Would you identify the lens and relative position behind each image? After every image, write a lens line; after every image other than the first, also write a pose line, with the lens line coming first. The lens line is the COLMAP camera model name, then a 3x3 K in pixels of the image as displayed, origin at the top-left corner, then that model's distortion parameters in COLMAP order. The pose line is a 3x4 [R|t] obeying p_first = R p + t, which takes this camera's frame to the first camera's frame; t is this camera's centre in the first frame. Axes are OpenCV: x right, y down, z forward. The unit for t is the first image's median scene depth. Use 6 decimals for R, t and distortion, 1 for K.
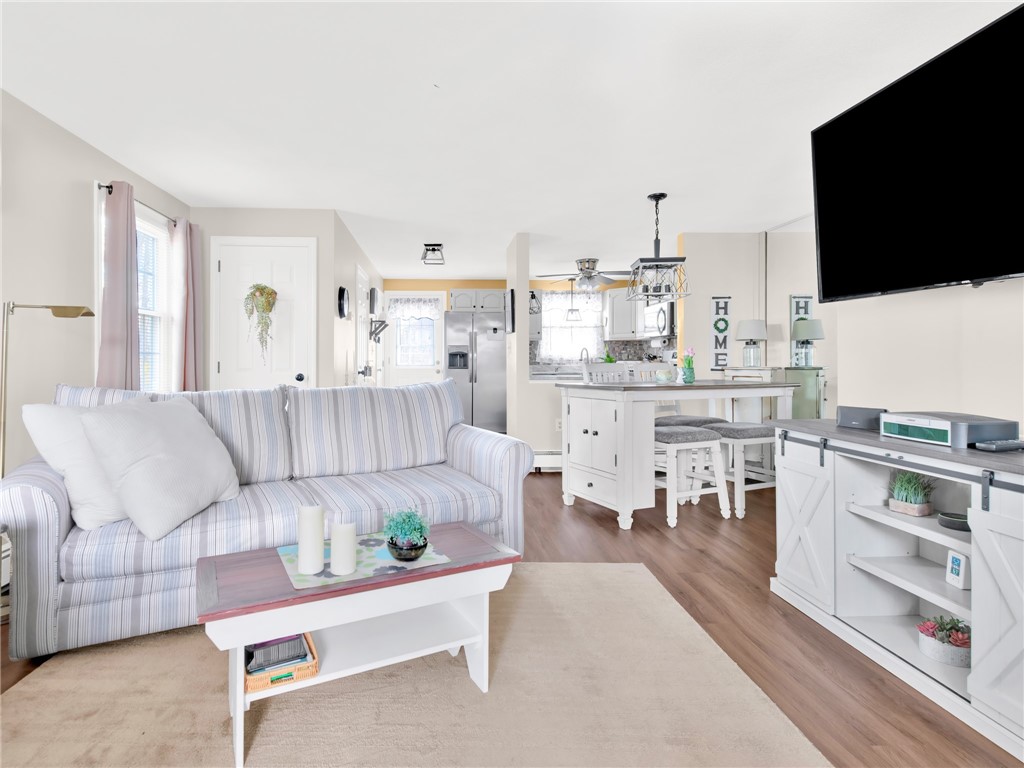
lens RADIAL K [[543.6, 0, 513.8], [0, 543.6, 358.6], [0, 0, 1]] dist [0.000710, -0.000284]
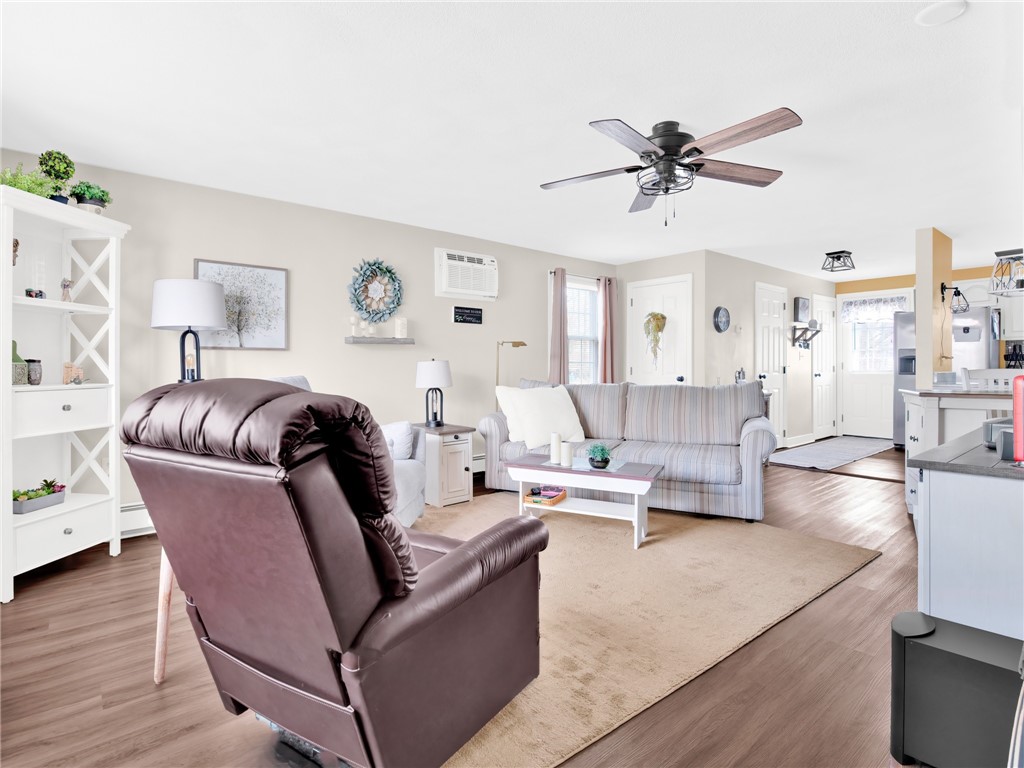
lens RADIAL K [[543.6, 0, 513.8], [0, 543.6, 358.6], [0, 0, 1]] dist [0.000710, -0.000284]
pose [[0.618251, -0.012722, -0.785878, 0.417228], [0.005893, 0.999916, -0.011552, -0.002630], [0.785959, 0.002511, 0.618274, -0.164457]]
